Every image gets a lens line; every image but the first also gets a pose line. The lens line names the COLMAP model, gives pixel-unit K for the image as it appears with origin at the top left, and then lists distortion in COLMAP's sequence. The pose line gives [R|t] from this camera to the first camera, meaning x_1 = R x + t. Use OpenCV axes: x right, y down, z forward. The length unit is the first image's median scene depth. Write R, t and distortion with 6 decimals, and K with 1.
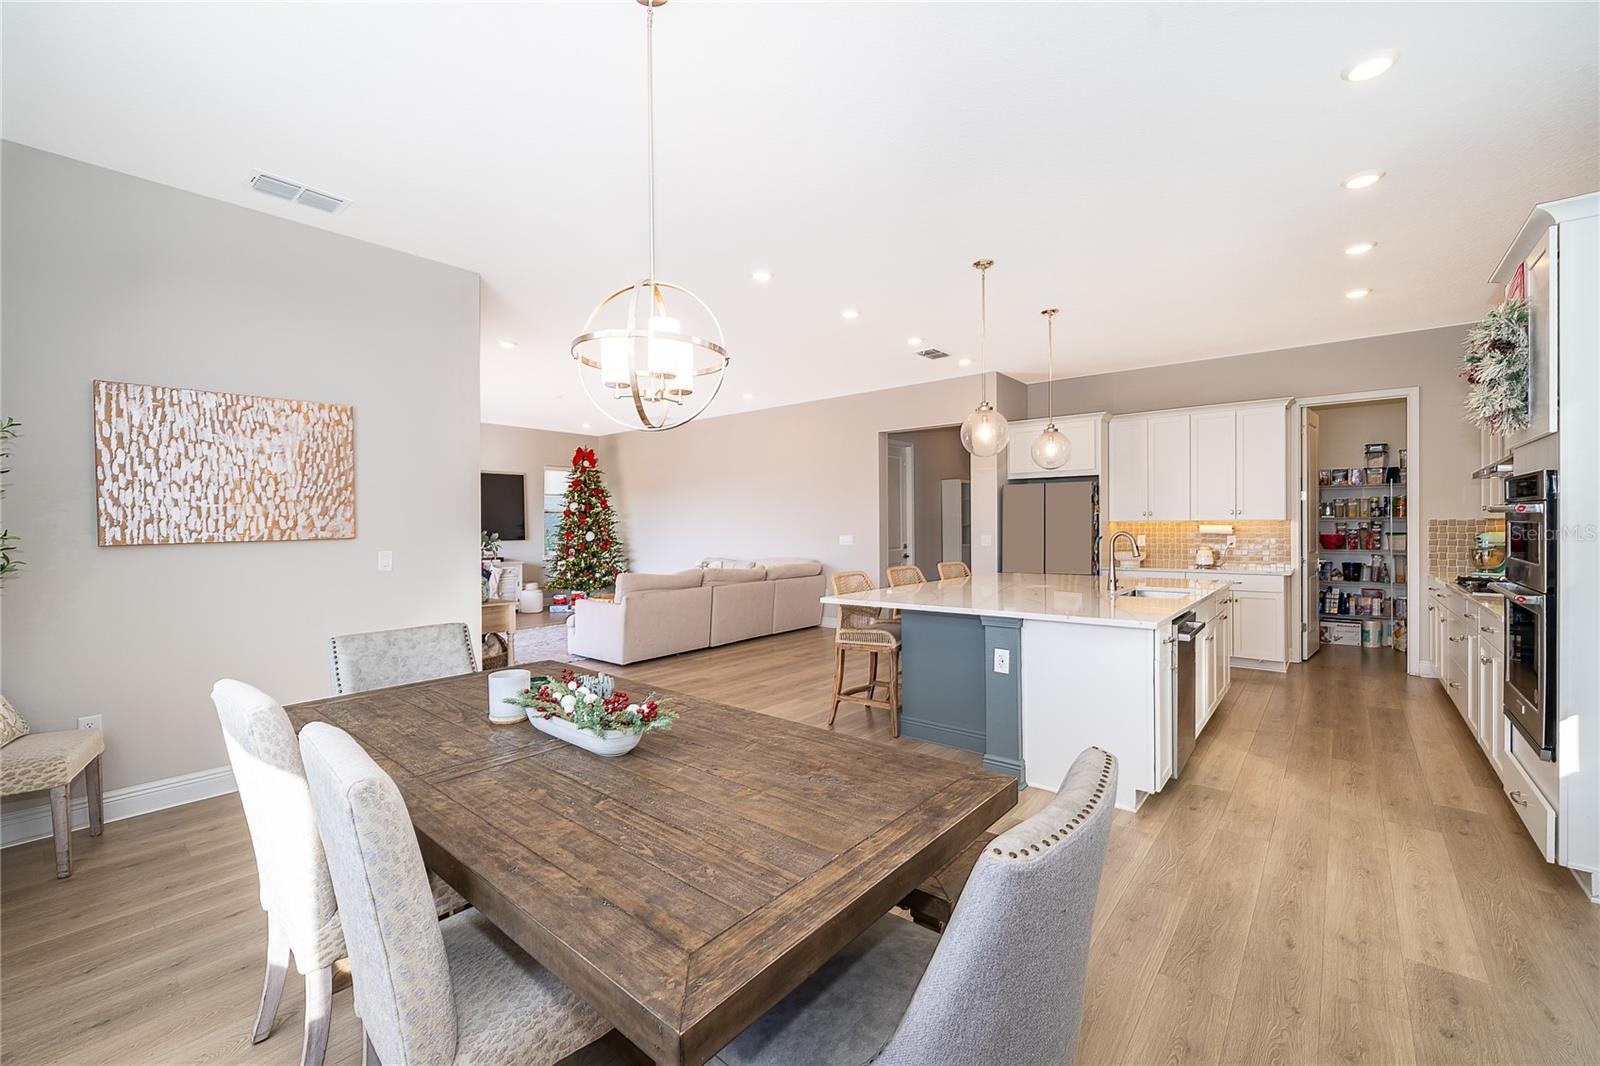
lens RADIAL K [[647.0, 0, 796.8], [0, 647.0, 527.9], [0, 0, 1]] dist [-0.003668, 0.000821]
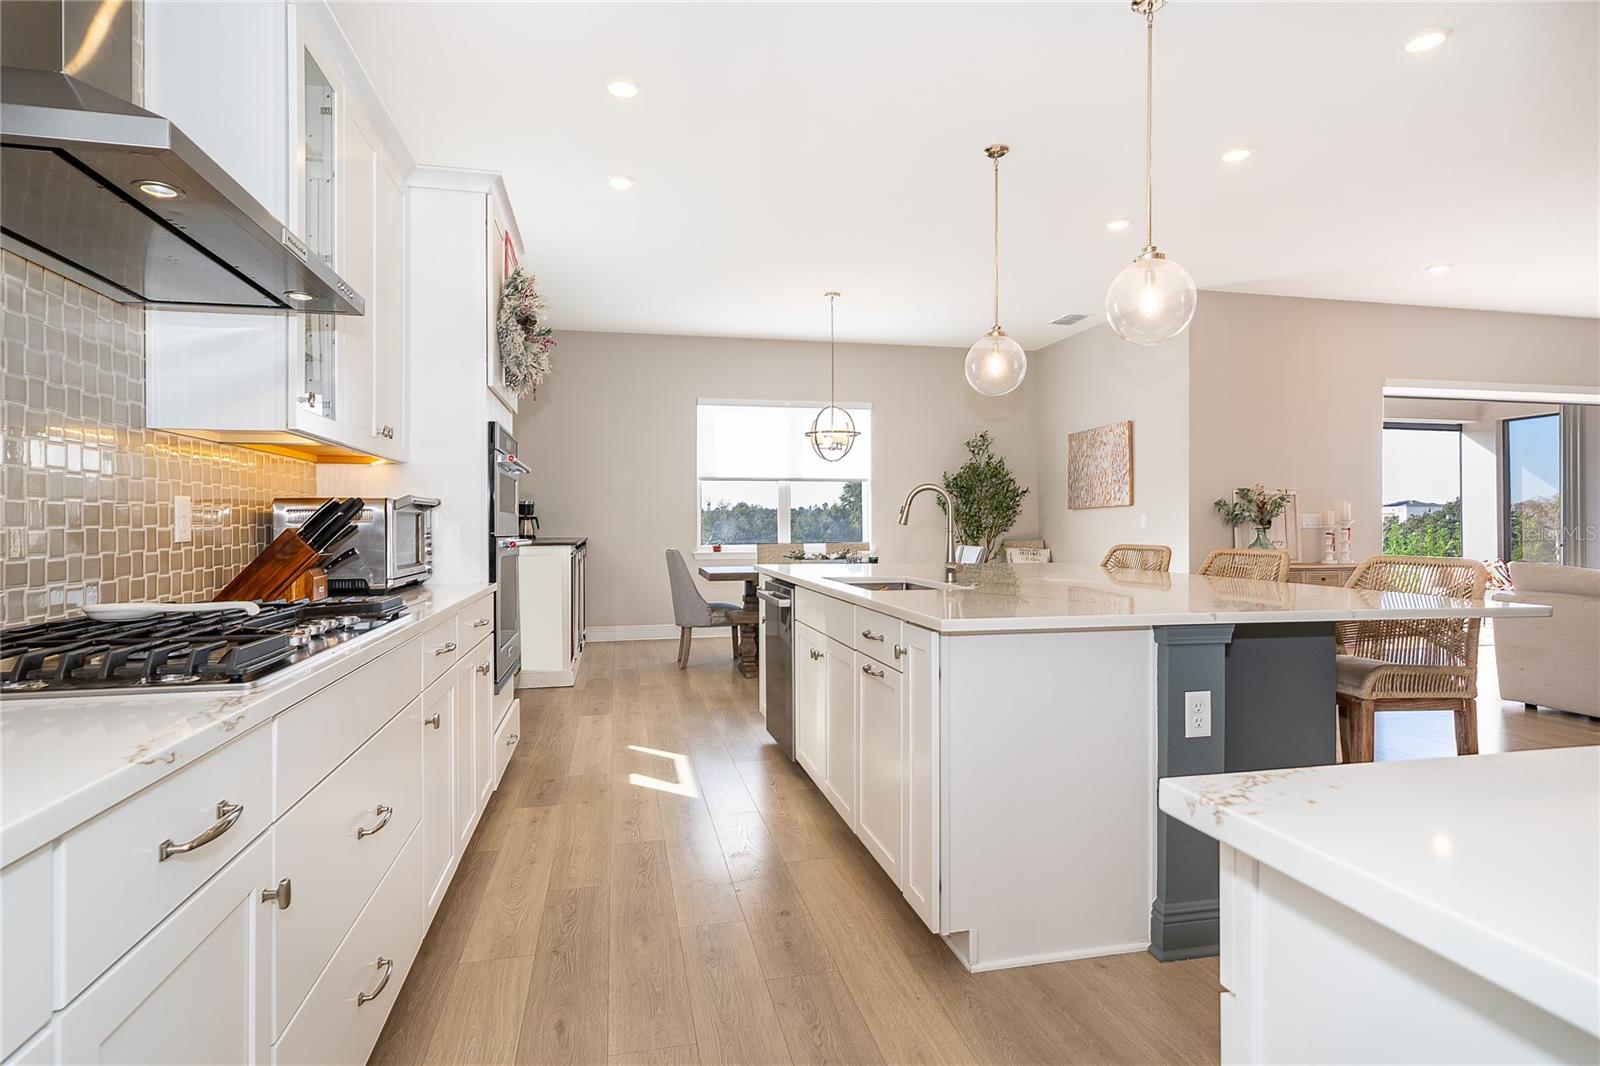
lens RADIAL K [[820.7, 0, 810.9], [0, 820.7, 527.8], [0, 0, 1]] dist [0.015879, -0.008206]
pose [[-0.594950, 0.011224, -0.803684, 0.779707], [0.002553, 0.999924, 0.012075, 0.025444], [0.803758, 0.005132, -0.594934, 0.894568]]
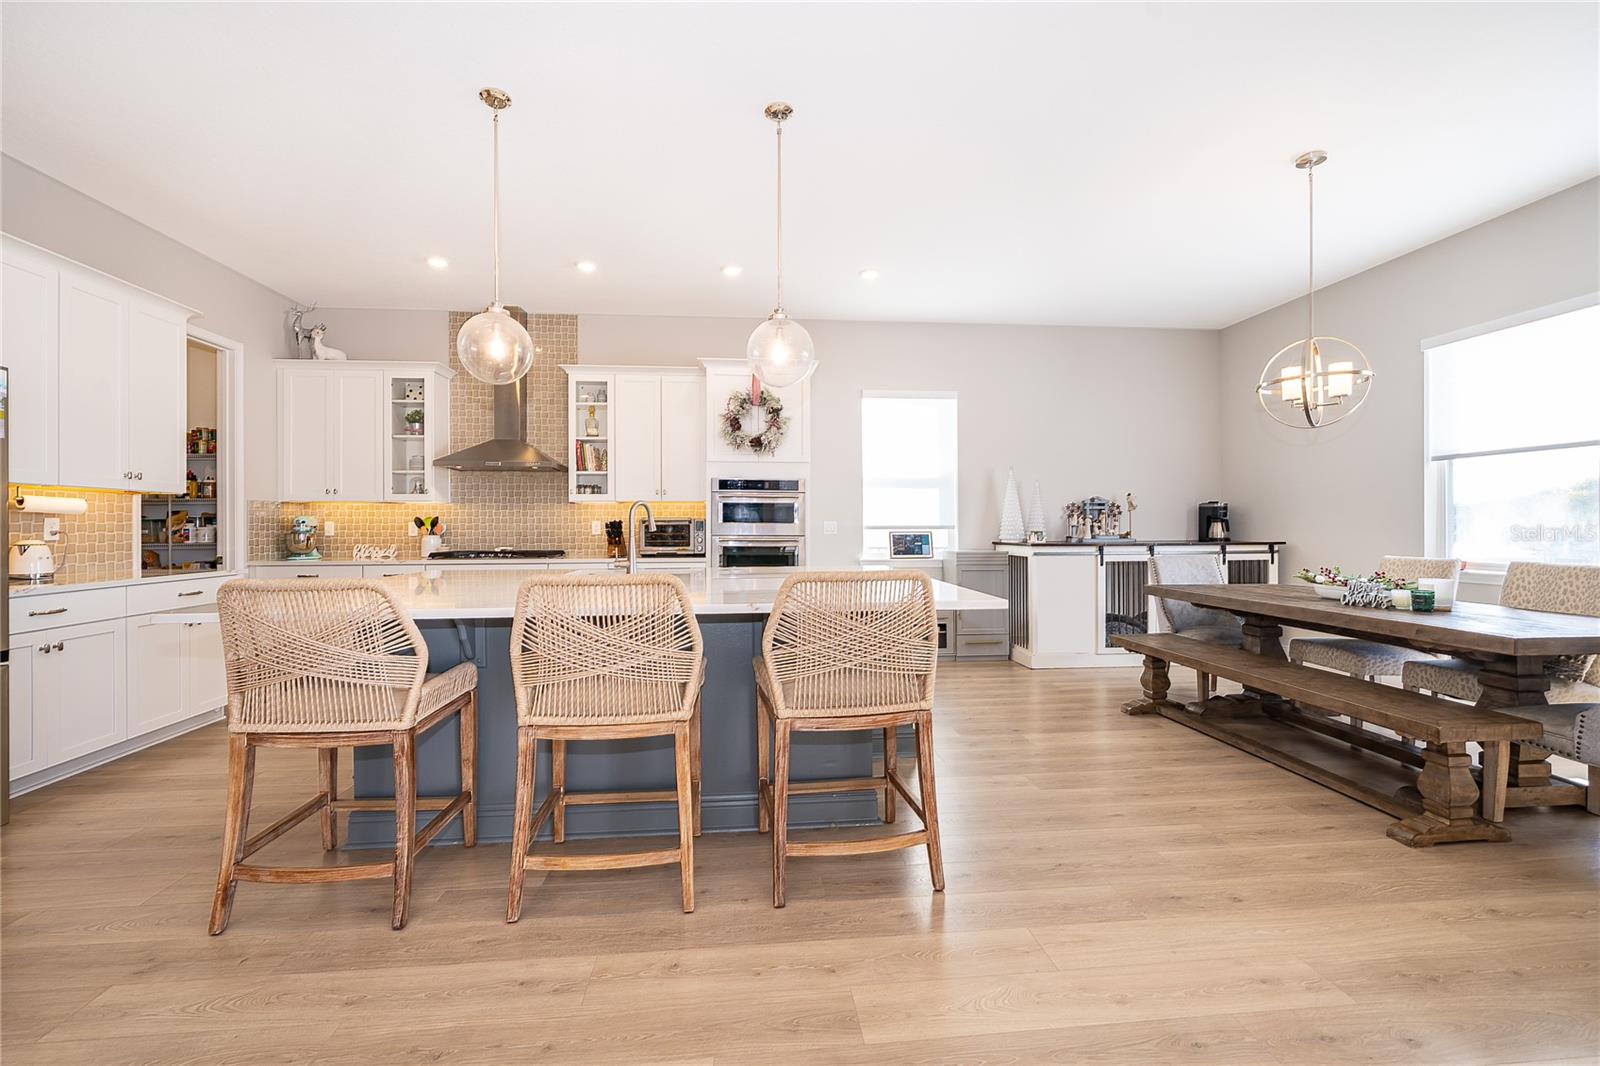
lens RADIAL K [[647.0, 0, 786.4], [0, 647.0, 524.3], [0, 0, 1]] dist [-0.003668, 0.000821]
pose [[-0.699655, 0.008457, 0.714431, -0.137330], [0.009519, 0.999952, -0.002515, 0.024779], [-0.714417, 0.005041, -0.699702, 0.951129]]
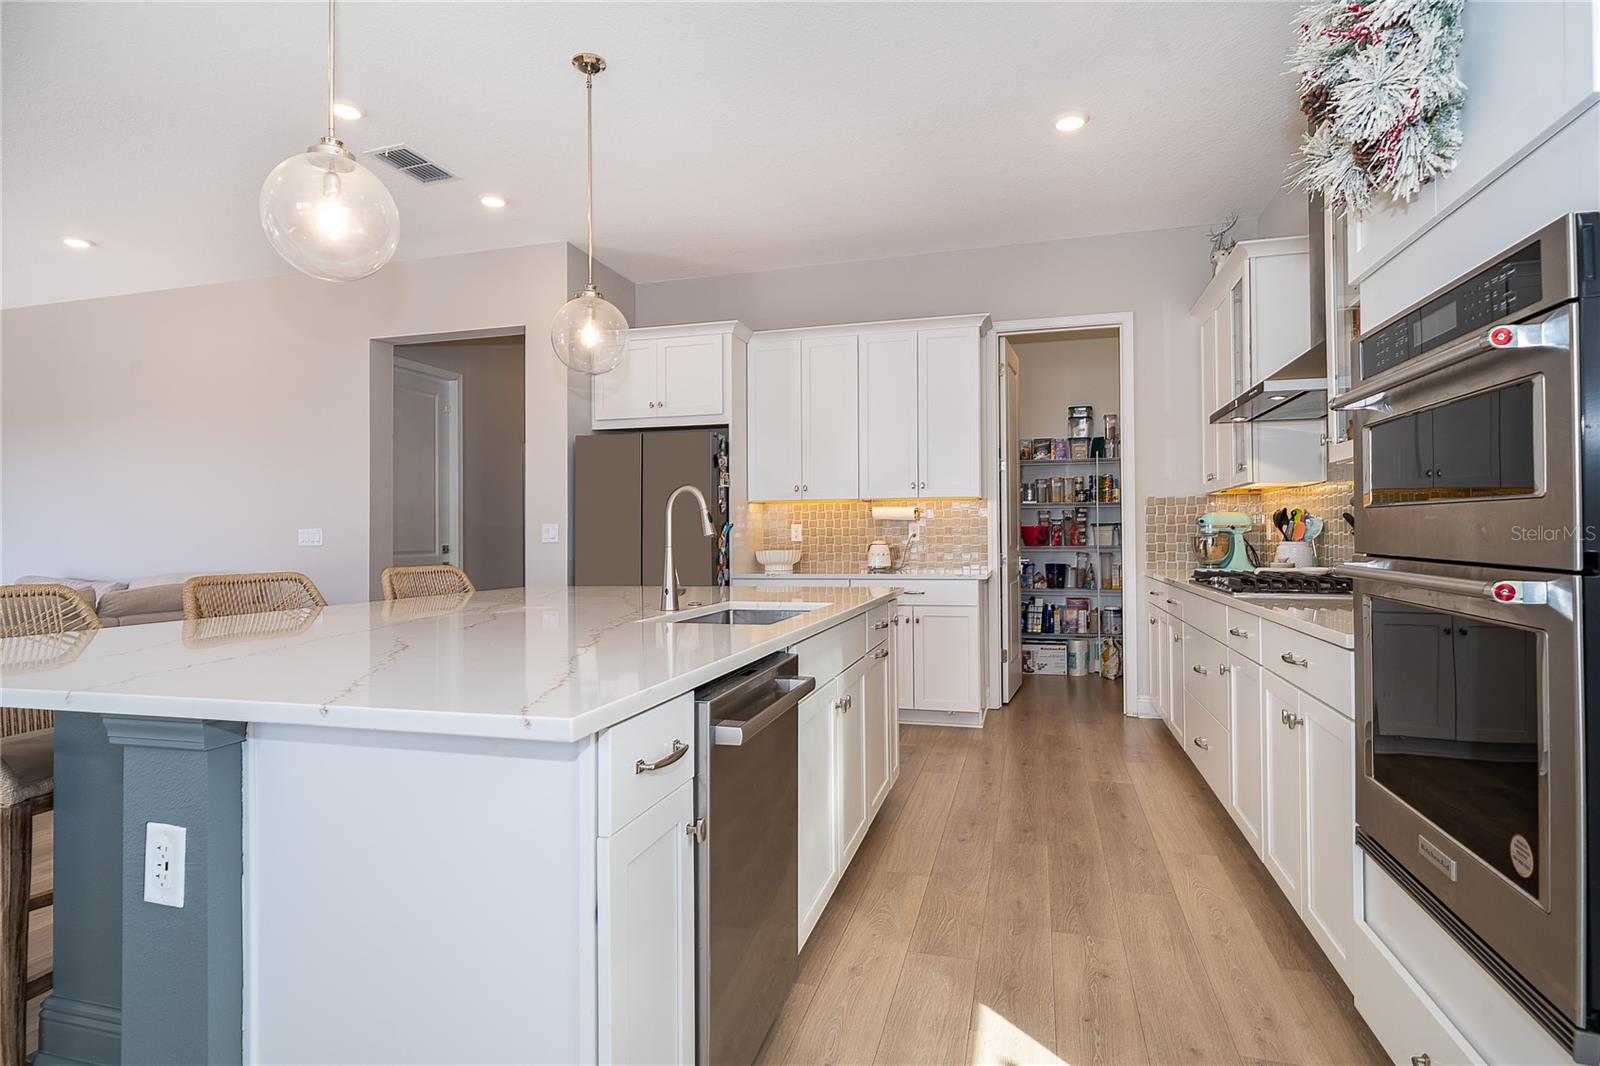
lens RADIAL K [[820.7, 0, 783.8], [0, 820.7, 529.5], [0, 0, 1]] dist [0.015879, -0.008206]
pose [[0.919532, 0.002736, 0.393005, 0.218109], [0.003153, 0.999892, -0.014338, 0.030531], [-0.393002, 0.014424, 0.919425, 0.276571]]
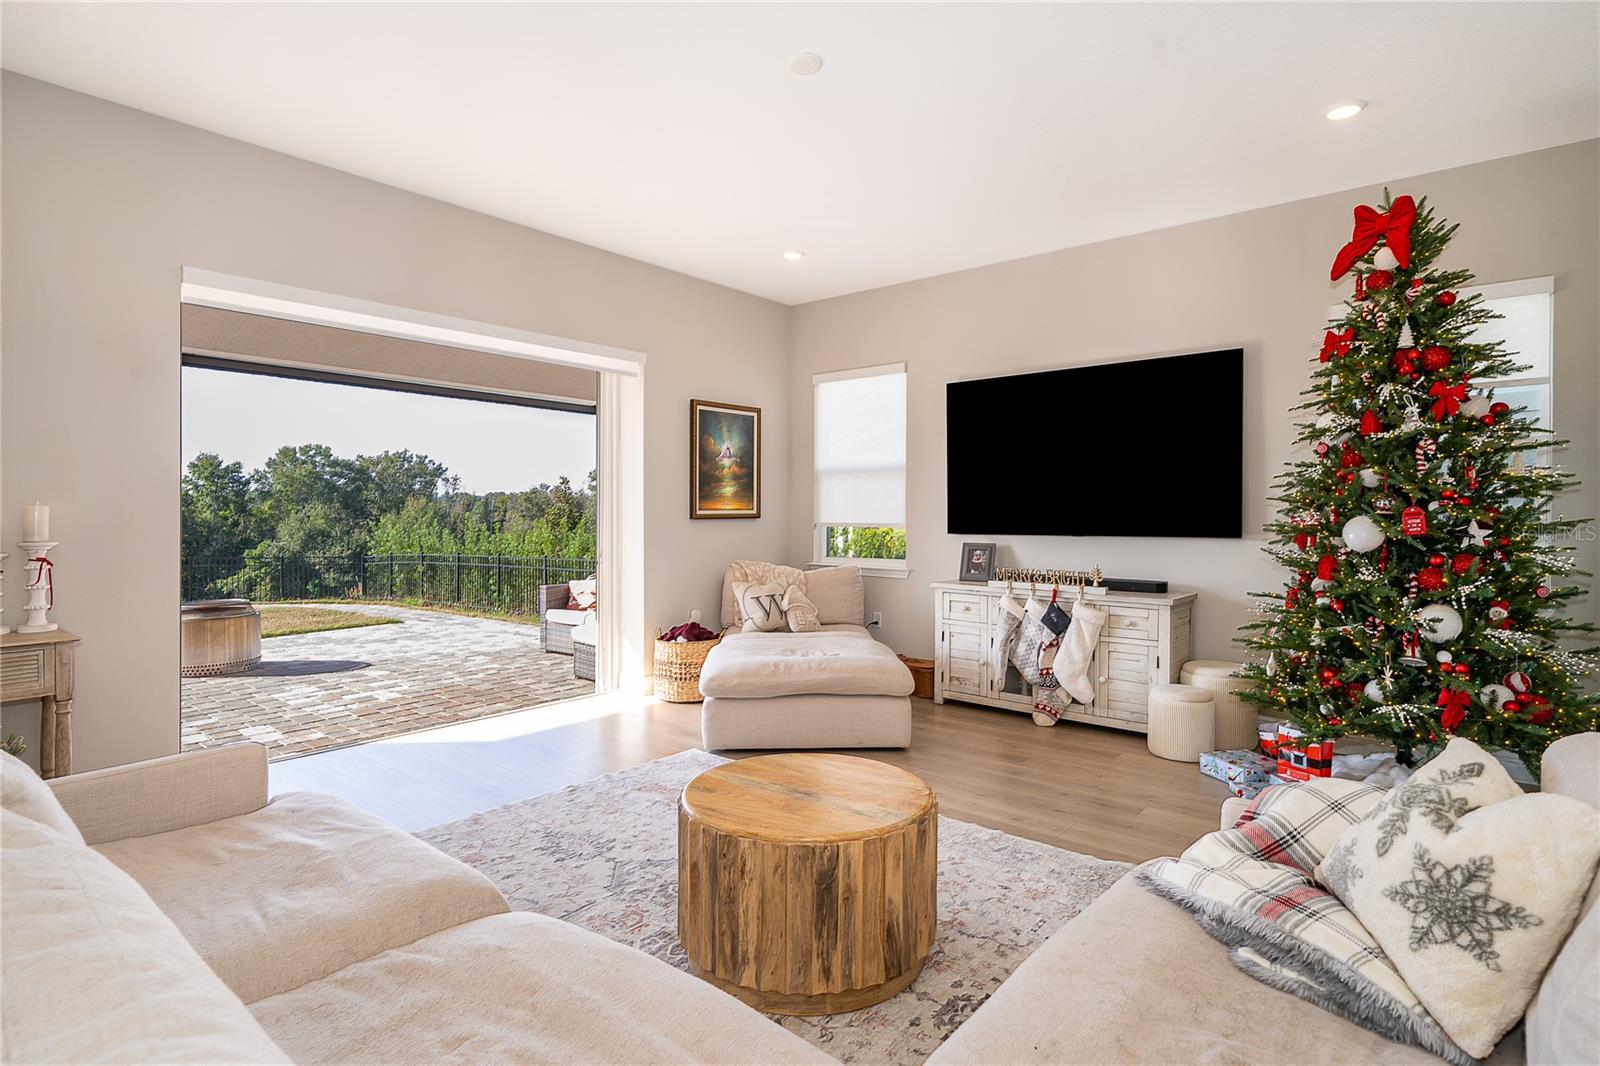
lens RADIAL K [[820.7, 0, 794.2], [0, 820.7, 527.8], [0, 0, 1]] dist [0.015879, -0.008206]
pose [[0.005798, 0.023464, -0.999708, 0.021658], [-0.006095, 0.999707, 0.023429, 0.007282], [0.999965, 0.005958, 0.005939, 1.282637]]
